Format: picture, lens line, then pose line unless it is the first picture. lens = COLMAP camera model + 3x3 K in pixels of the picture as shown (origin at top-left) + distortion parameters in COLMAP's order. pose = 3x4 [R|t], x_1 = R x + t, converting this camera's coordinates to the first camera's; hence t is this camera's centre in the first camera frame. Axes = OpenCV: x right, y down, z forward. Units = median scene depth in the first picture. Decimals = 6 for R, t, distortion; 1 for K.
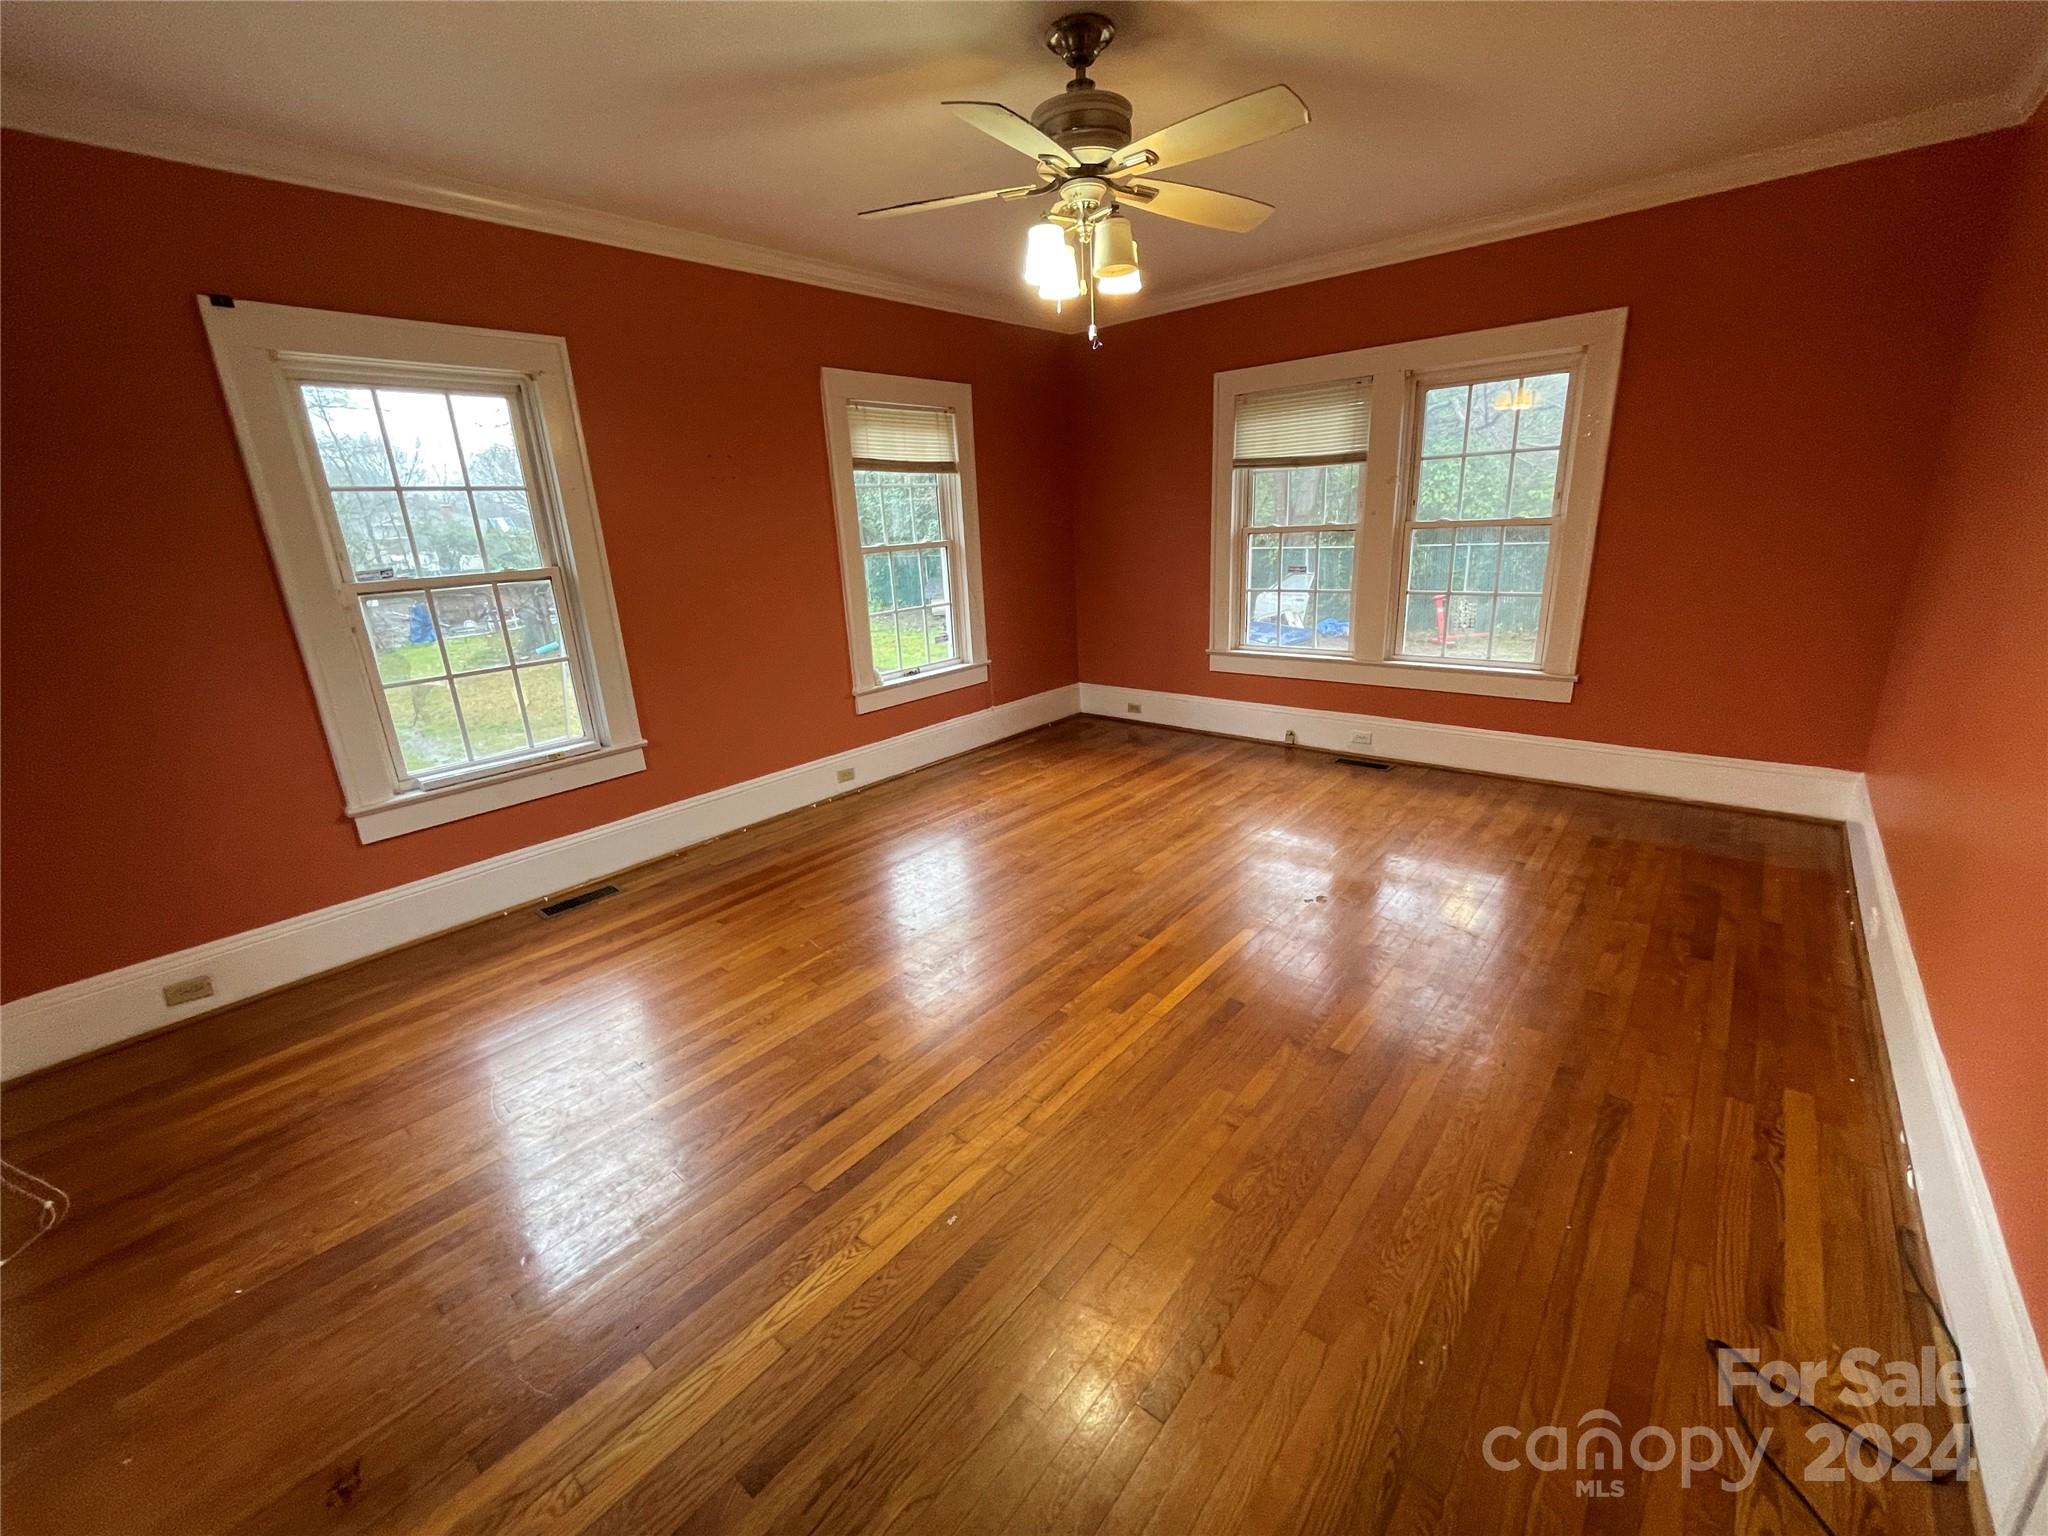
lens RADIAL K [[824.3, 0, 1030.3], [0, 824.3, 766.5], [0, 0, 1]] dist [-0.000868, -0.000205]
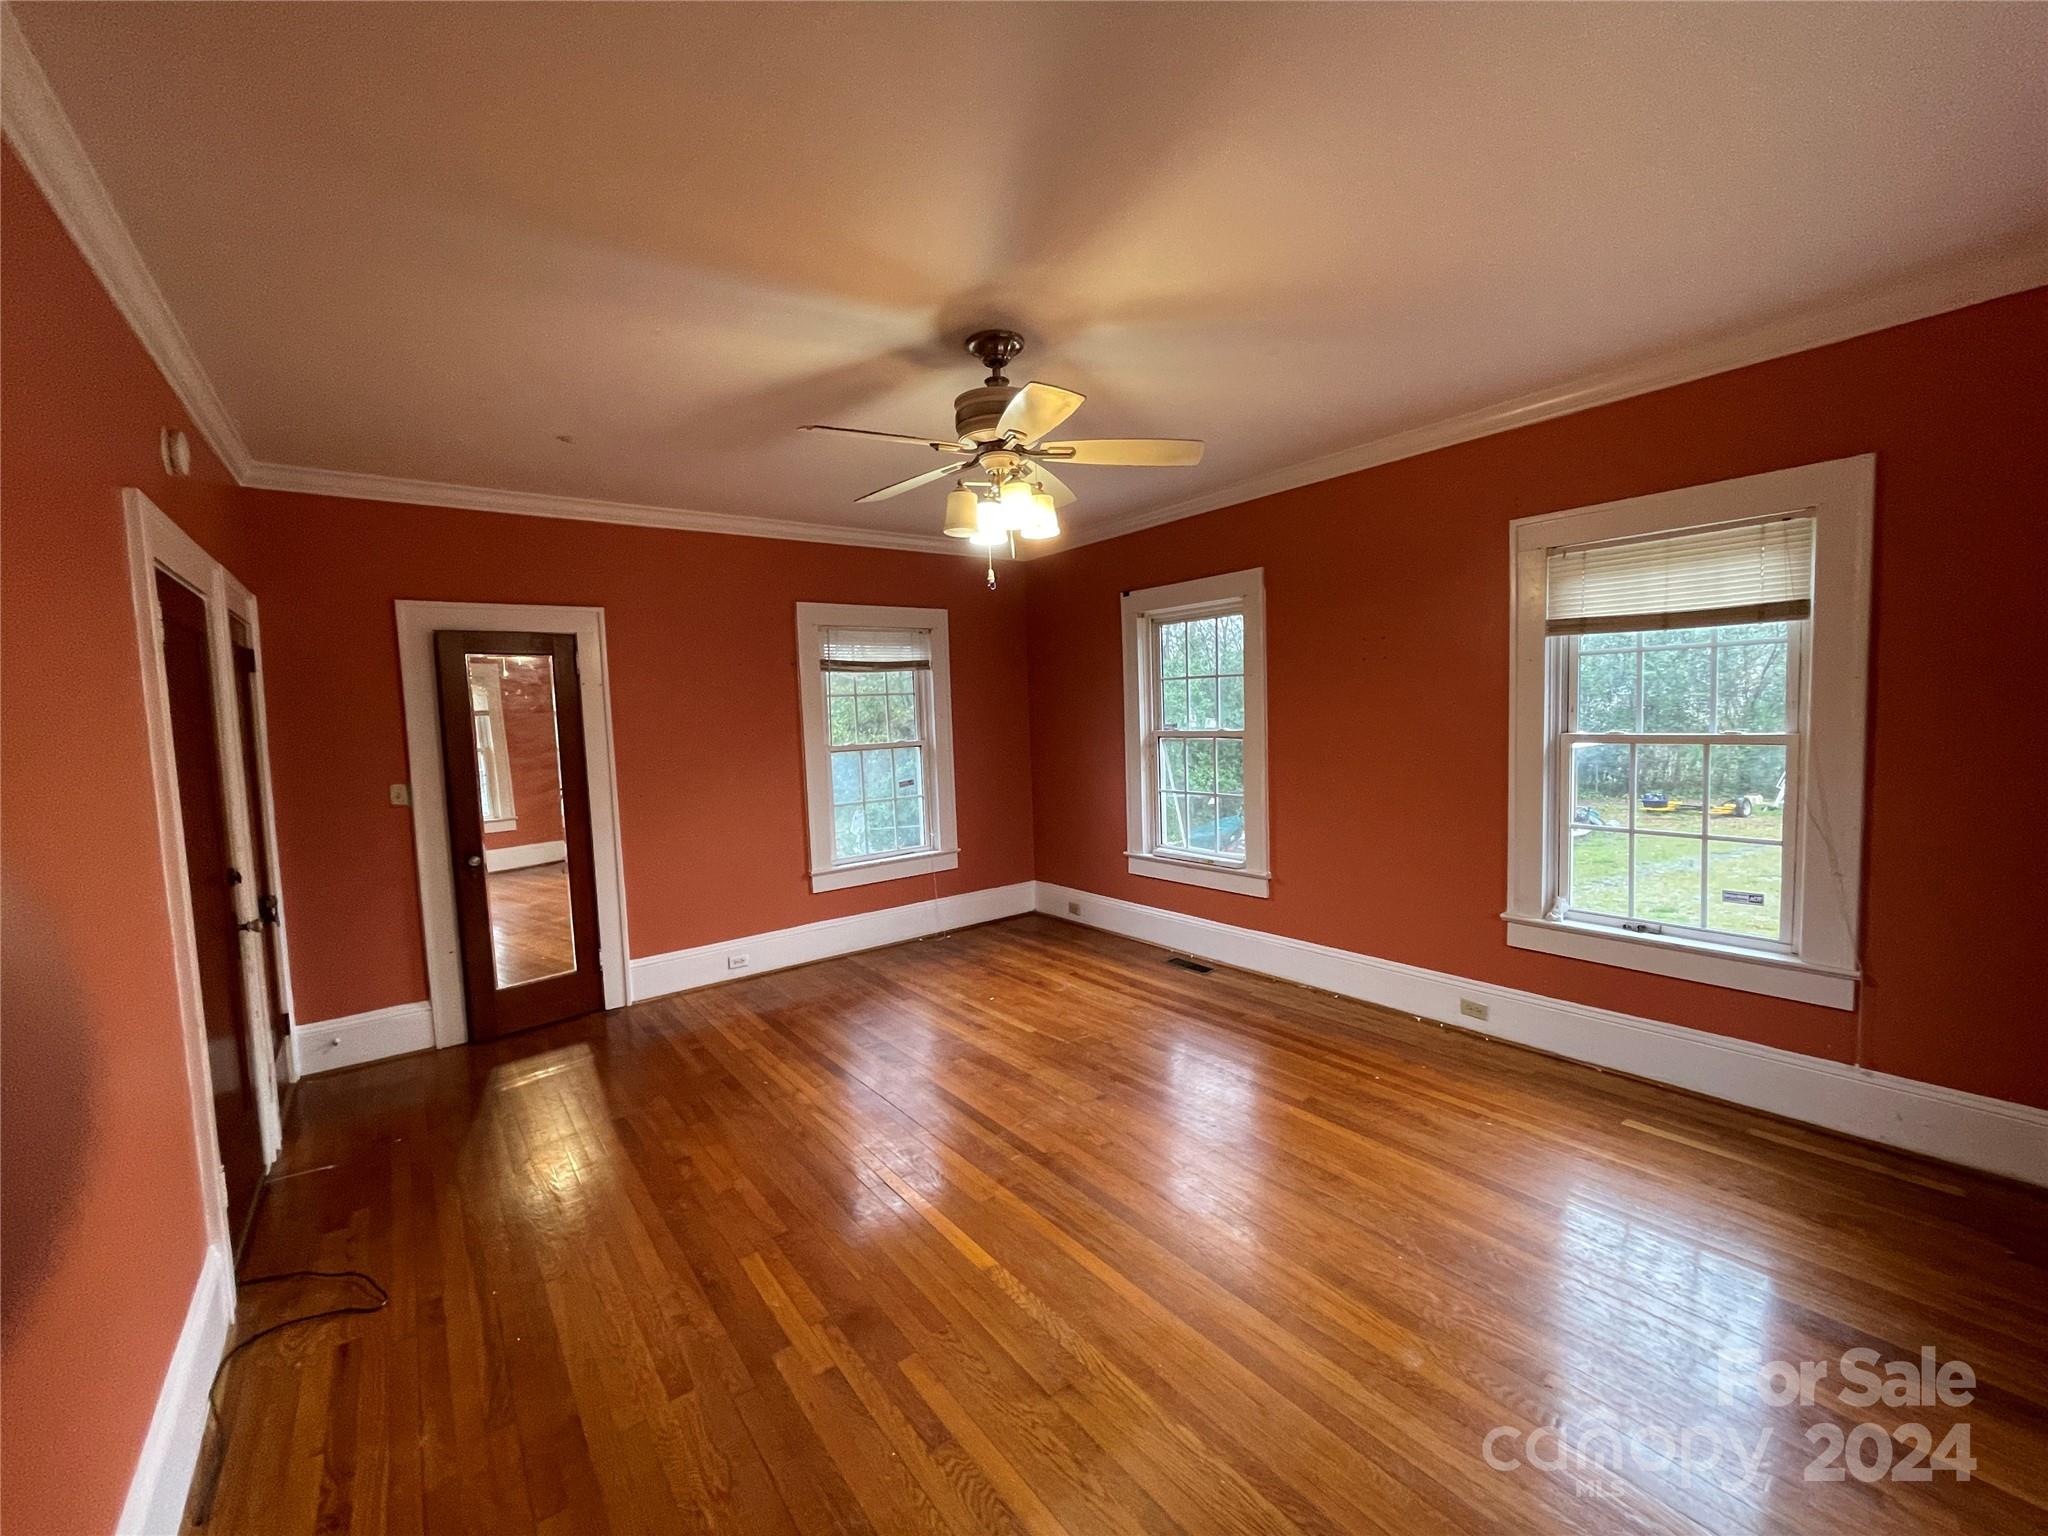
lens RADIAL K [[824.3, 0, 1030.3], [0, 824.3, 766.5], [0, 0, 1]] dist [-0.000868, -0.000205]
pose [[-0.201048, 0.119275, -0.972293, 0.753005], [-0.247908, 0.954053, 0.168299, -0.299586], [0.947693, 0.274876, -0.162241, 0.830770]]
